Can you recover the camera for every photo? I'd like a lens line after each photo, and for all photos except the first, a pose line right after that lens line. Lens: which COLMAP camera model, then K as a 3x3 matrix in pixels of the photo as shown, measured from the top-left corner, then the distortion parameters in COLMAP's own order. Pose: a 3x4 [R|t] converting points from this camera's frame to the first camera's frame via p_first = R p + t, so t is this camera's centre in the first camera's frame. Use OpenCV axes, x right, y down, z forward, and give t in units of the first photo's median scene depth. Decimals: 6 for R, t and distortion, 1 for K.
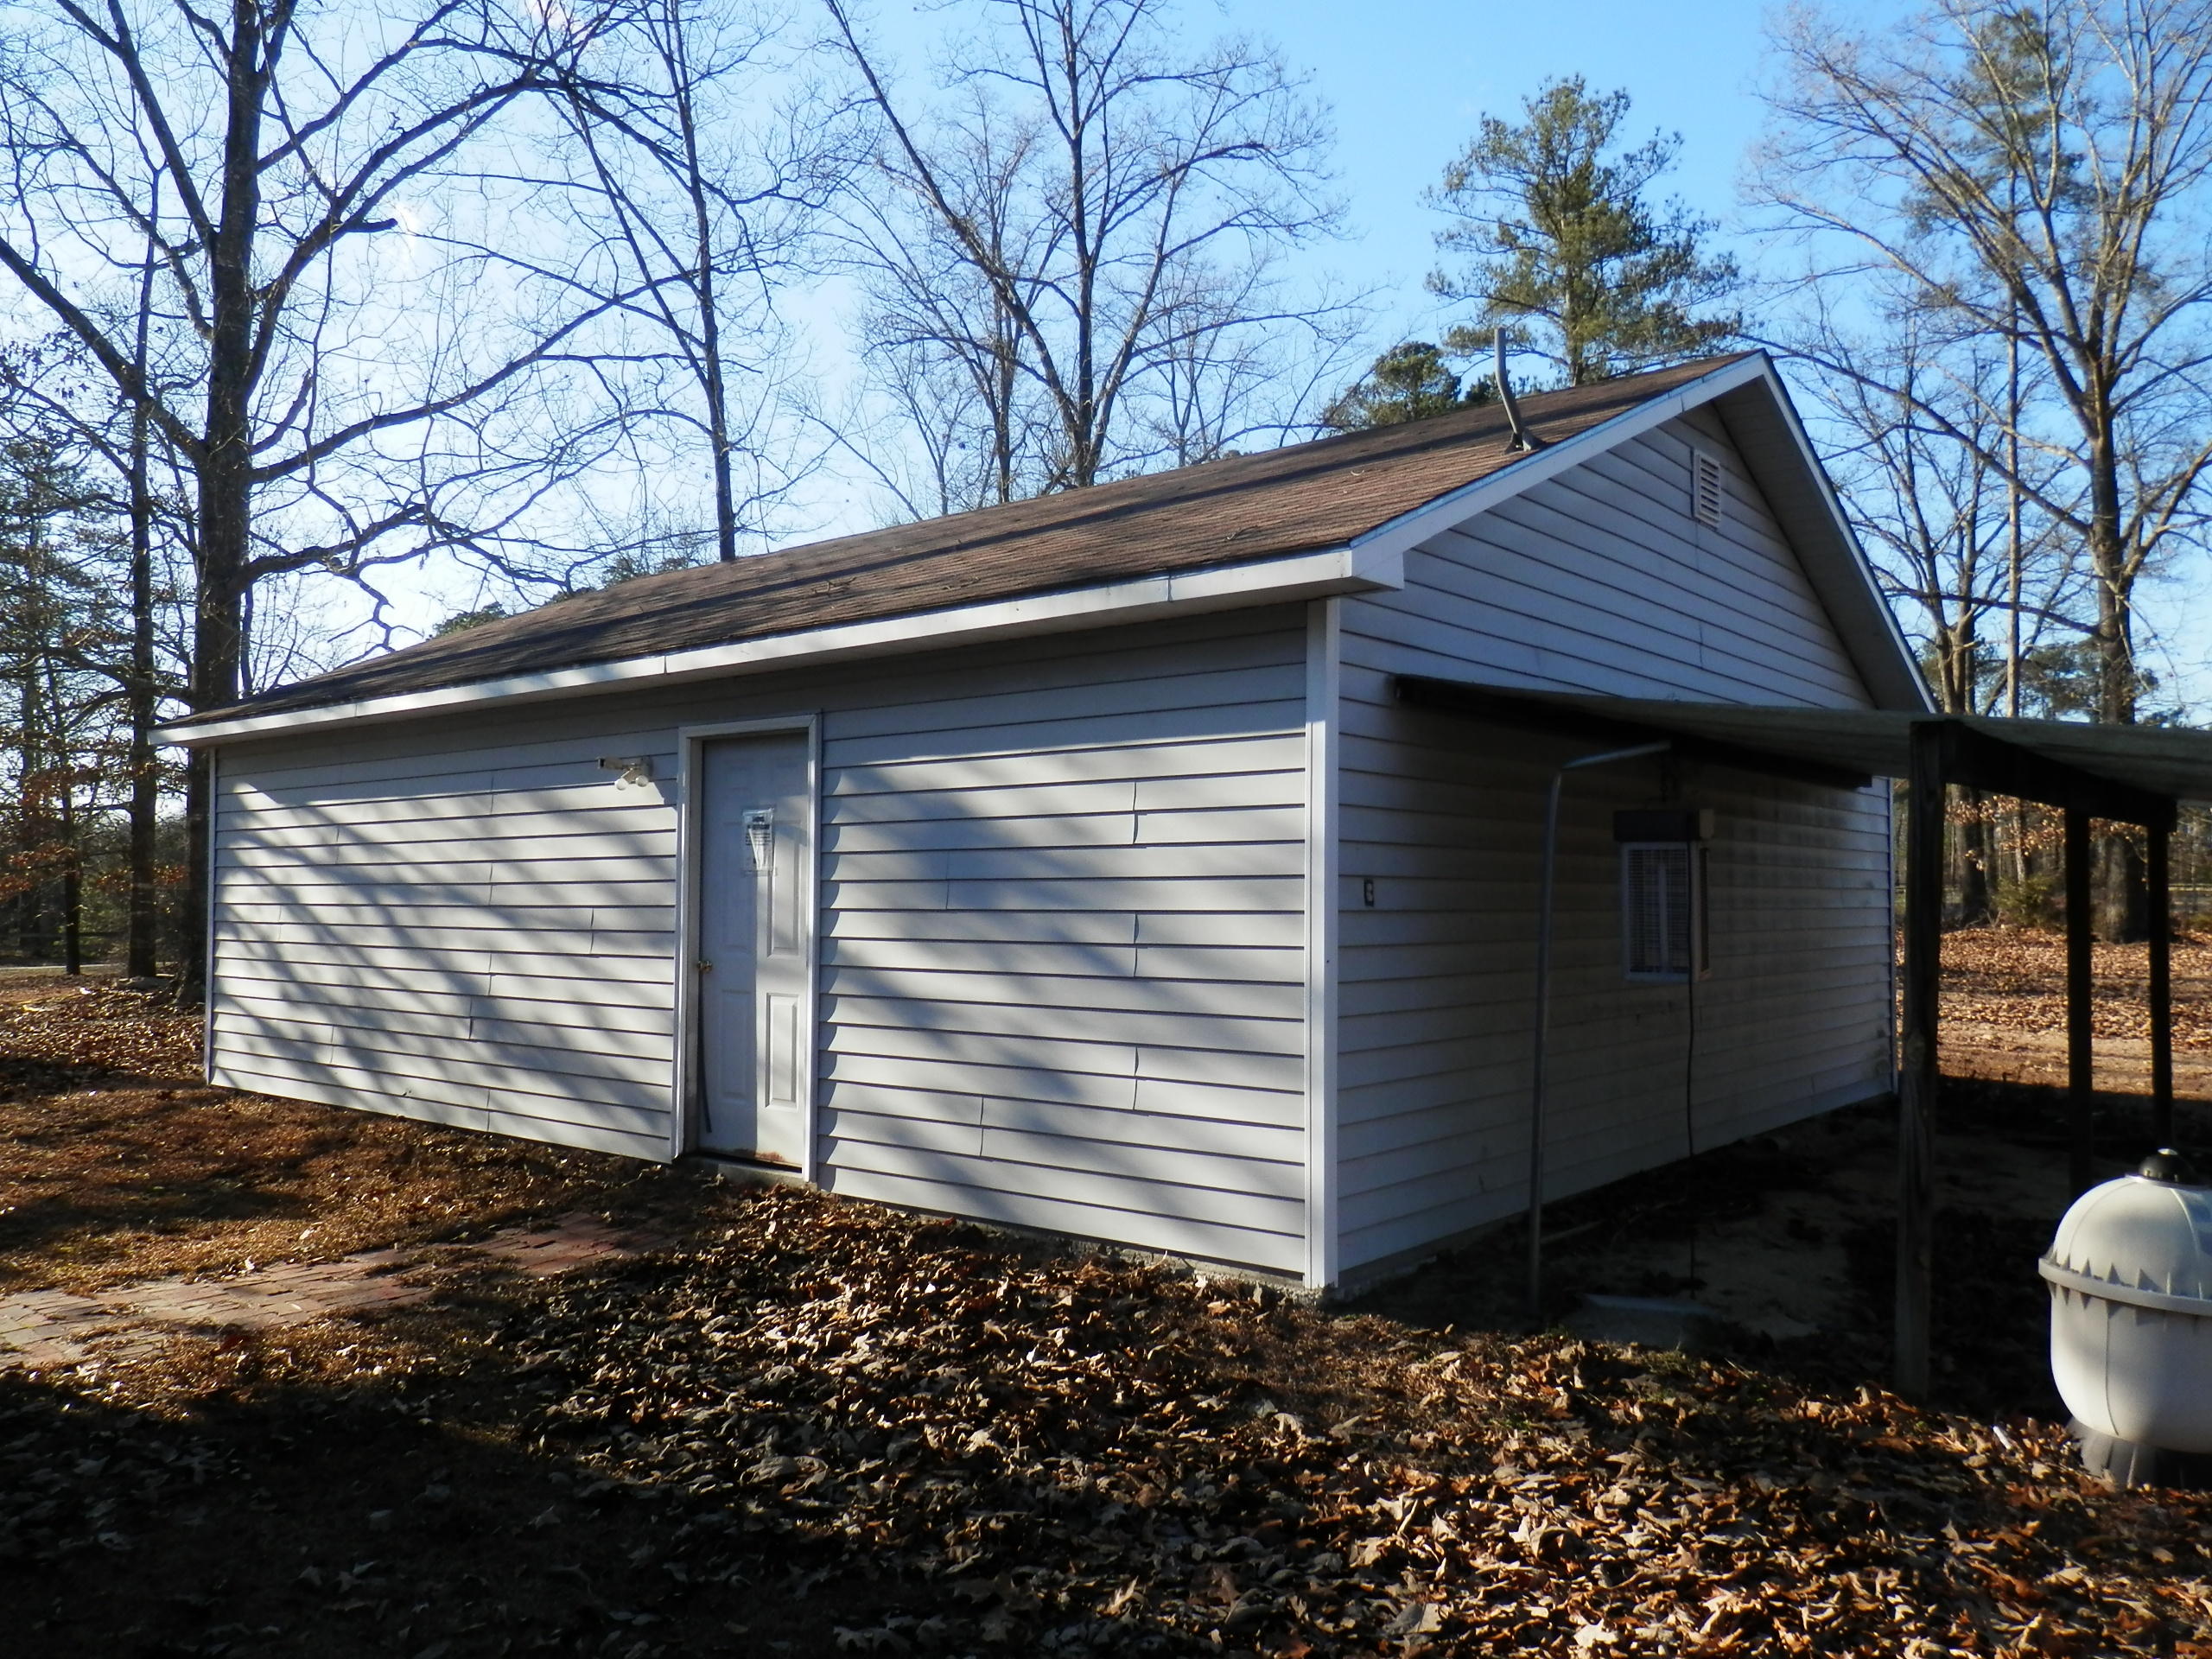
lens RADIAL K [[1623.6, 0, 1101.3], [0, 1623.6, 804.9], [0, 0, 1]] dist [0.003868, 0.001260]
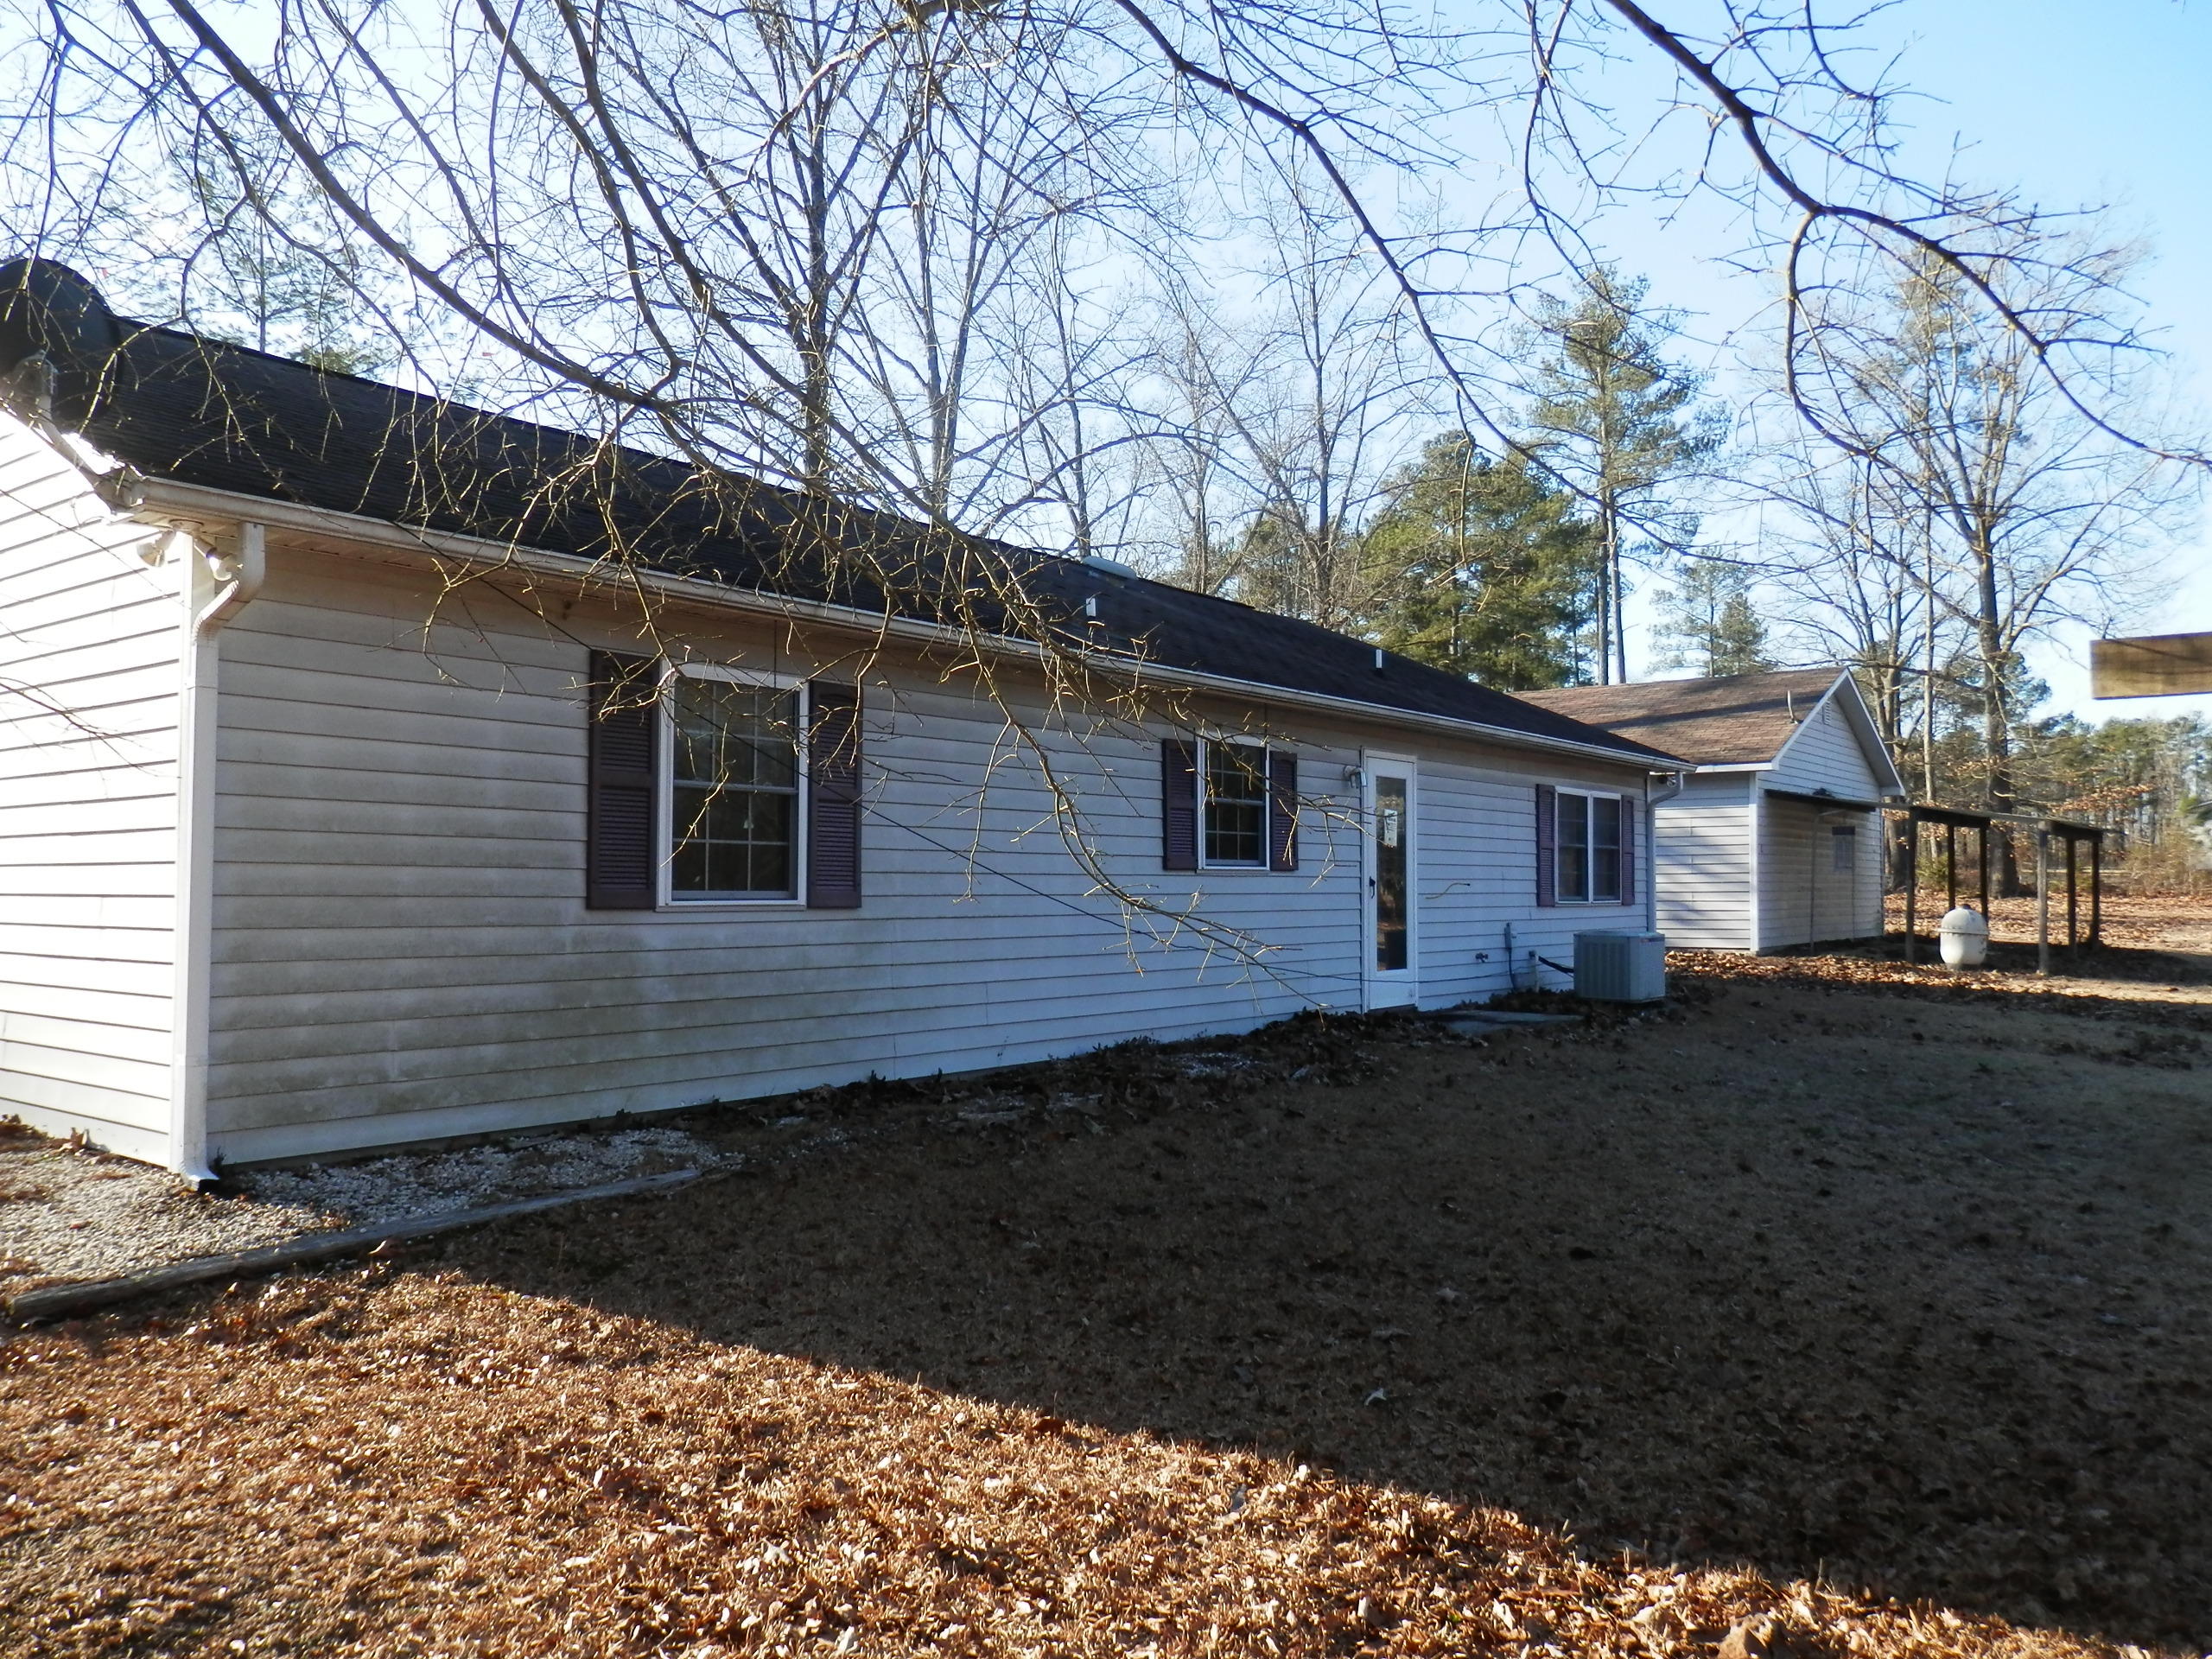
lens RADIAL K [[1642.9, 0, 1111.3], [0, 1642.9, 824.9], [0, 0, 1]] dist [-0.000509, 0.003871]
pose [[0.998661, -0.008619, 0.051018, -0.266443], [0.007896, 0.999866, 0.014365, -0.011363], [-0.051135, -0.013943, 0.998594, -0.469071]]
